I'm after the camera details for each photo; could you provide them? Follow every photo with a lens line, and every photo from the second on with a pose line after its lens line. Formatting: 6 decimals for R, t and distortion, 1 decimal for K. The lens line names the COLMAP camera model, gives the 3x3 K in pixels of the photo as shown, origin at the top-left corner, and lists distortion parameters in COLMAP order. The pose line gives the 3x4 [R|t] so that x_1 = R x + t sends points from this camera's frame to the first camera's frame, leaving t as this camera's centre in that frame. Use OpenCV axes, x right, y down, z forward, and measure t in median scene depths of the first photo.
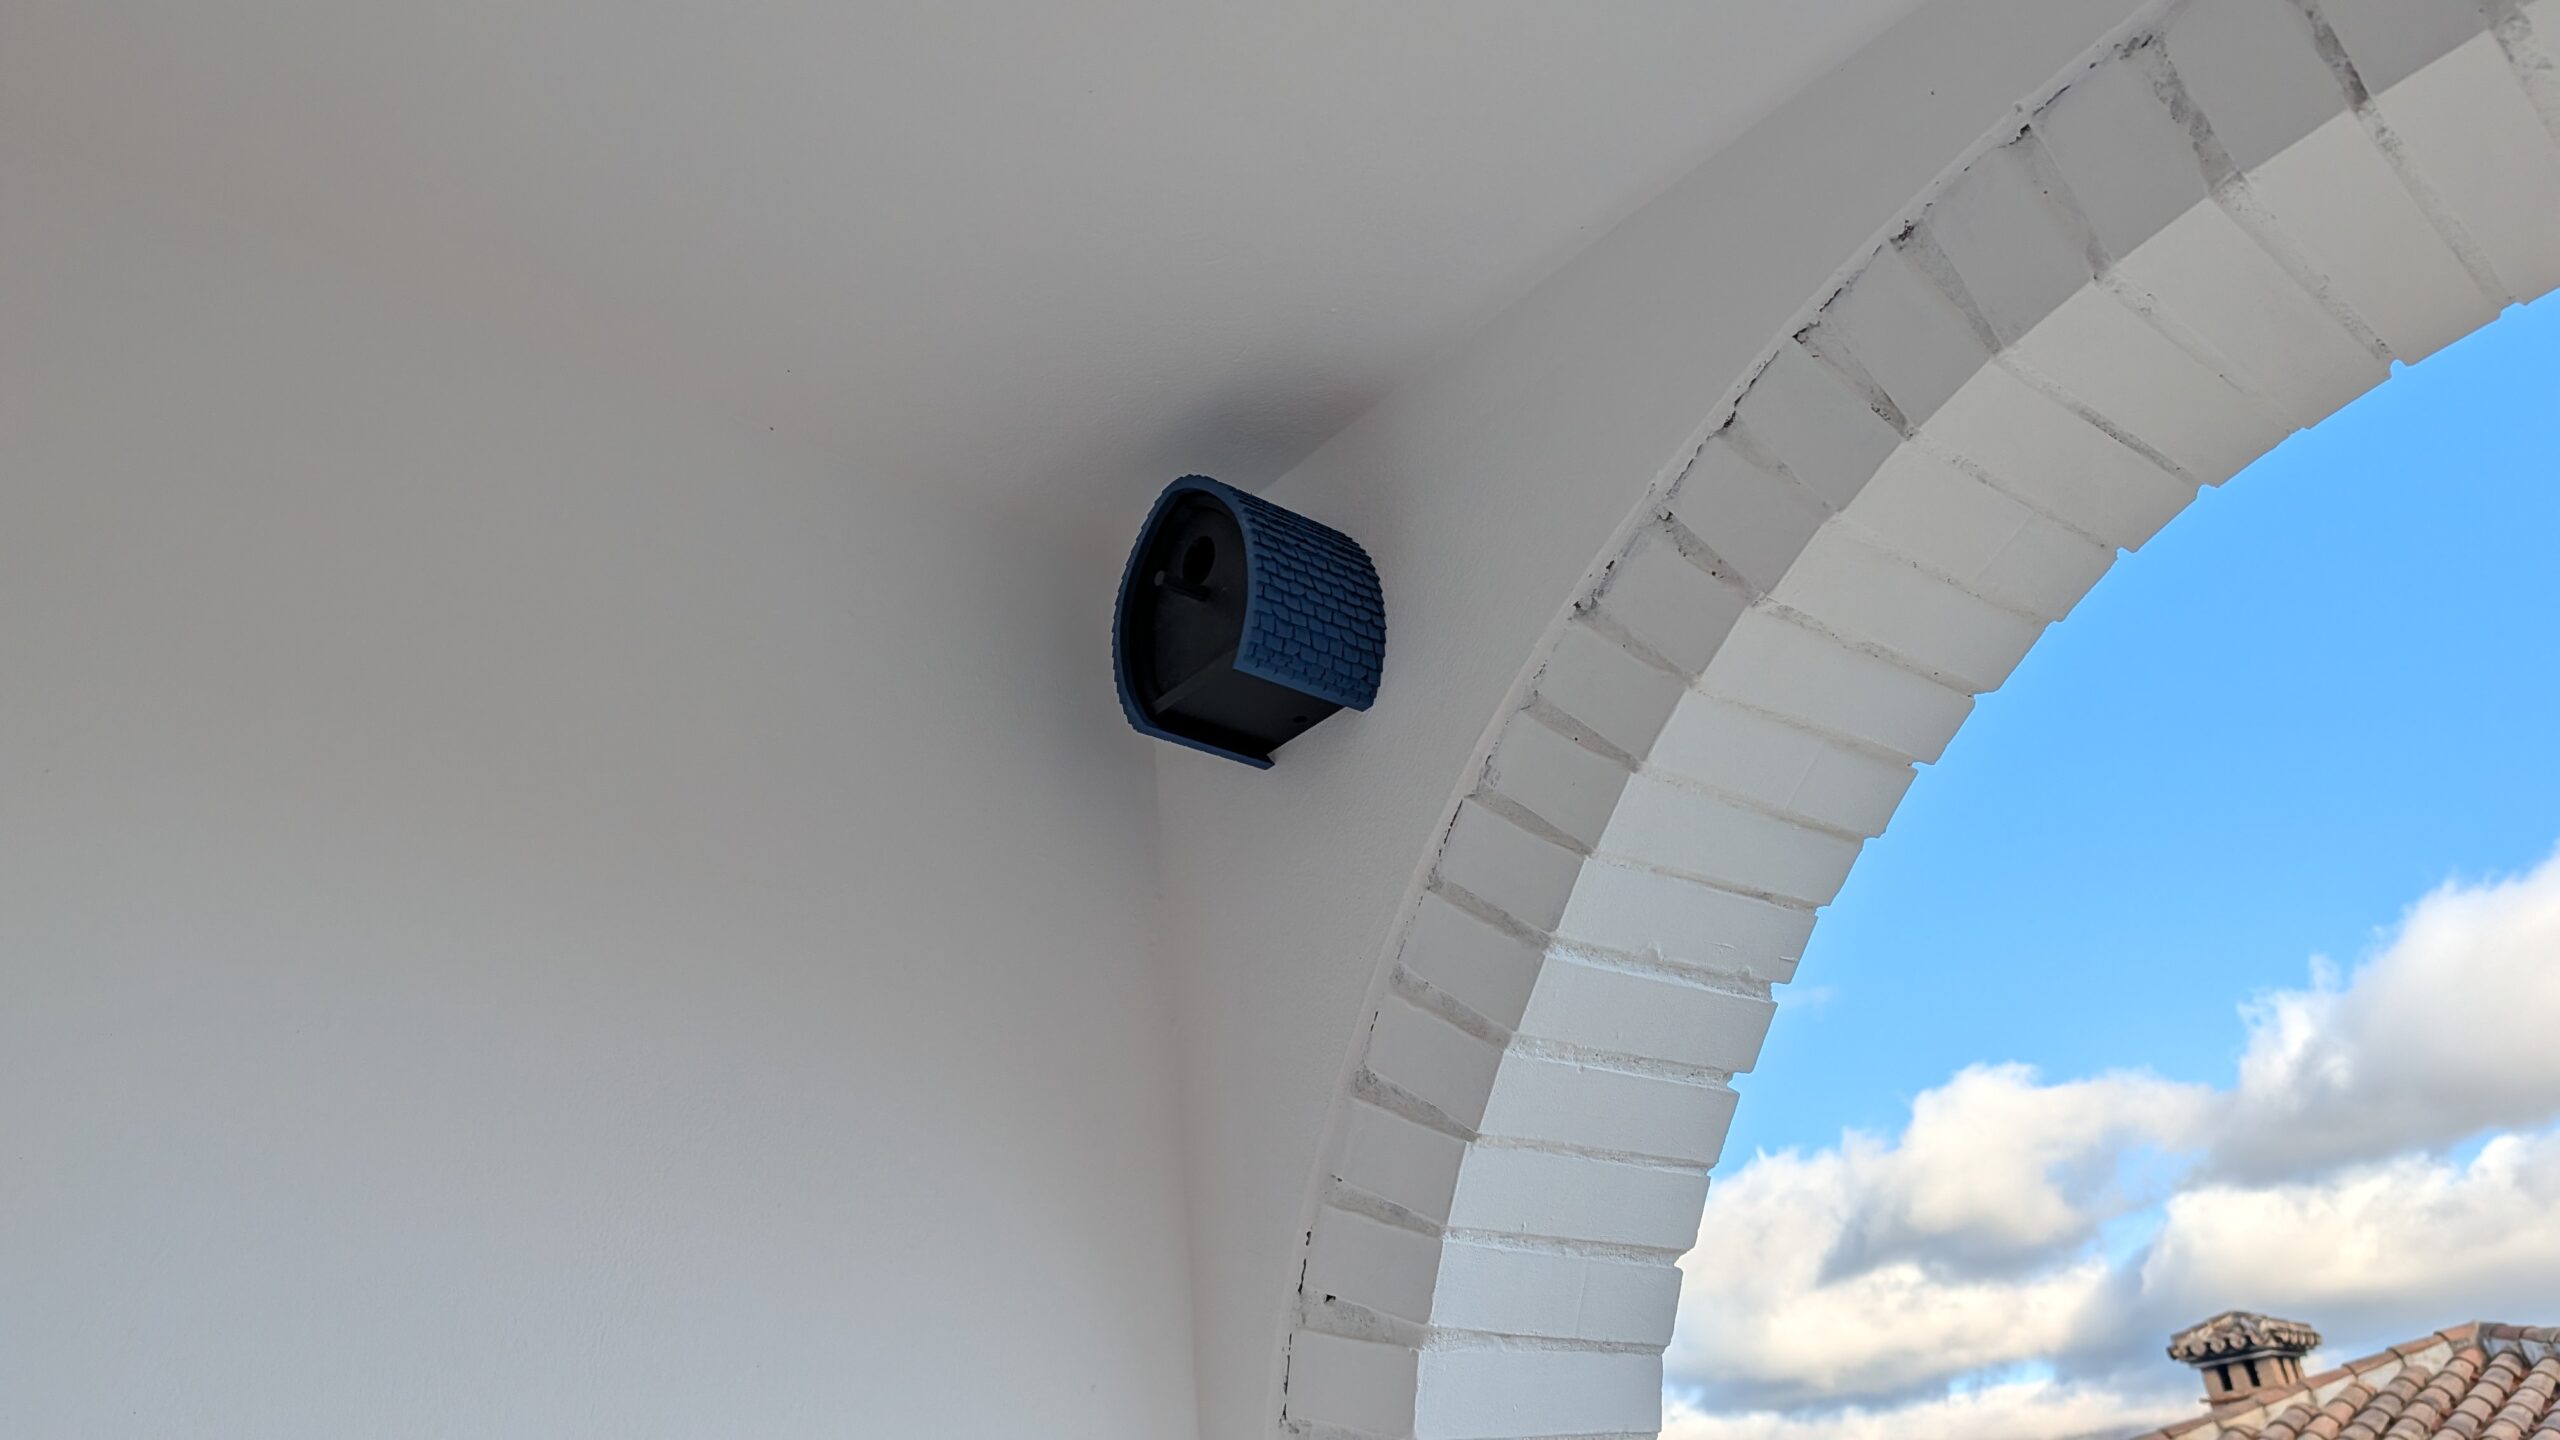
lens RADIAL K [[1873.2, 0, 1280.0], [0, 1873.2, 720.0], [0, 0, 1]] dist [-0.001743, -0.002845]
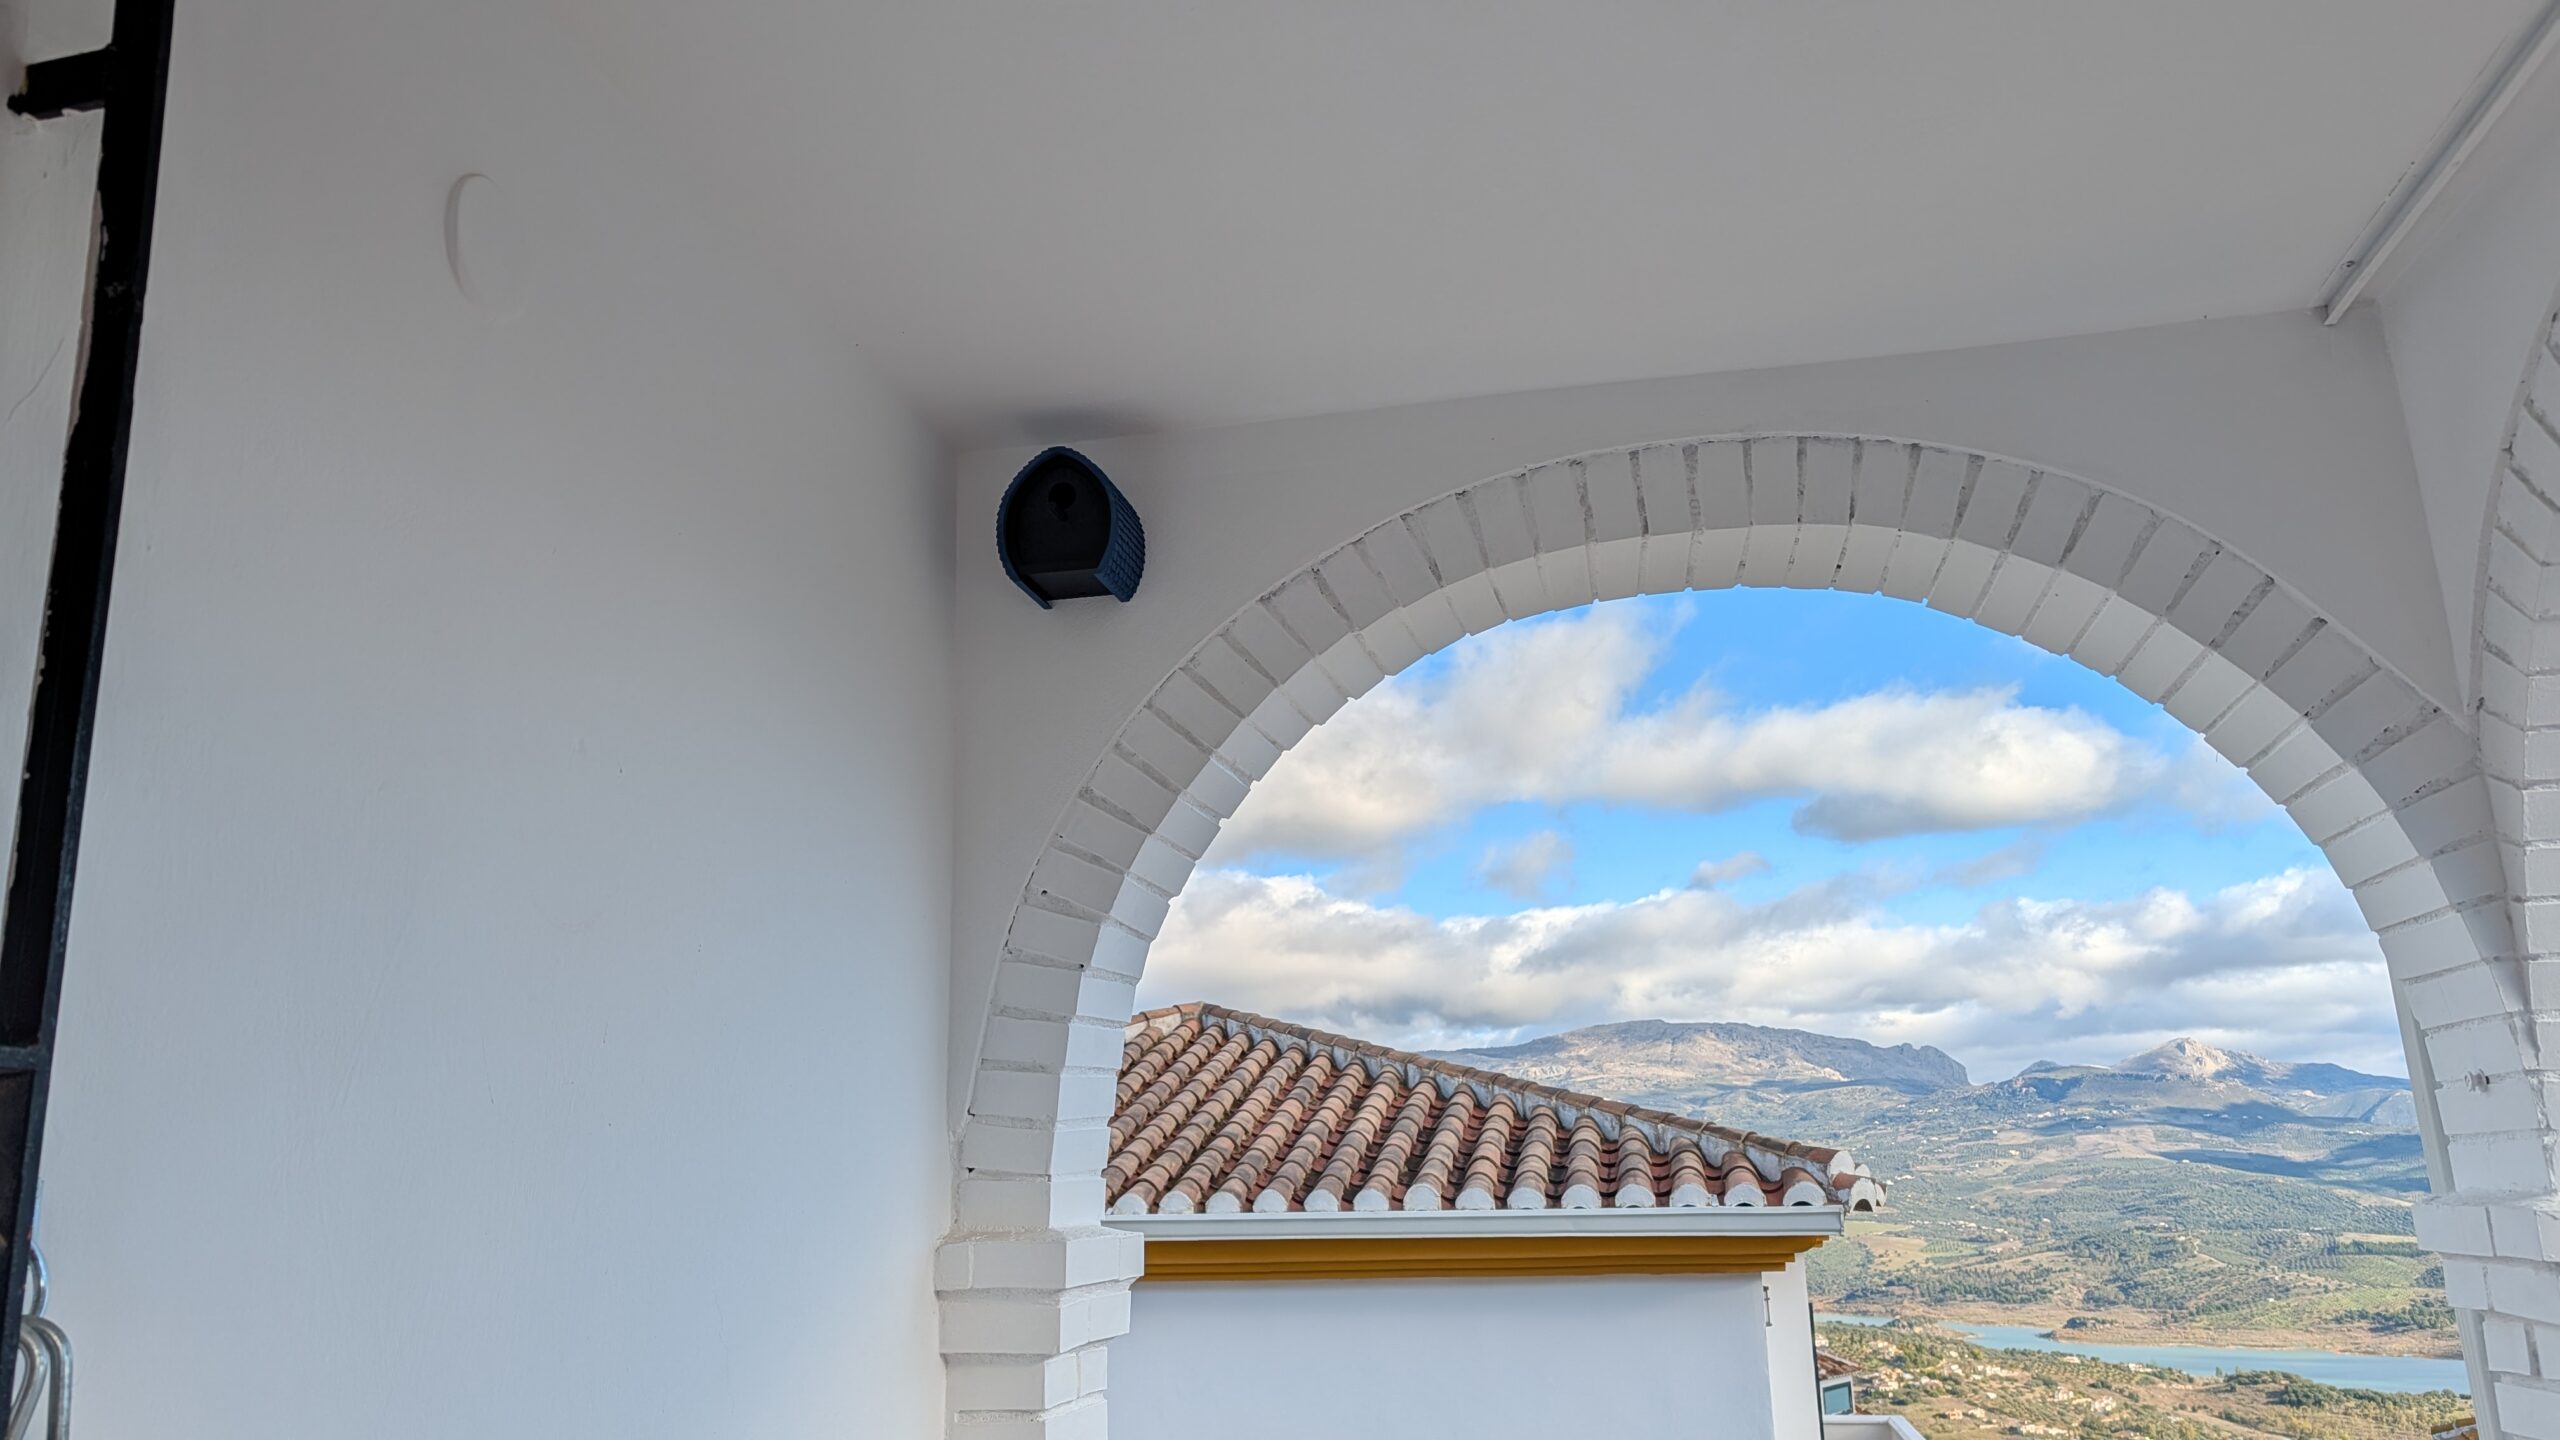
lens RADIAL K [[1829.2, 0, 1280.0], [0, 1829.2, 720.0], [0, 0, 1]] dist [0.001636, 0.000095]
pose [[0.807770, 0.213330, 0.549543, -0.087187], [-0.315001, 0.944173, 0.096495, -0.012932], [-0.498279, -0.251052, 0.829874, -0.068458]]
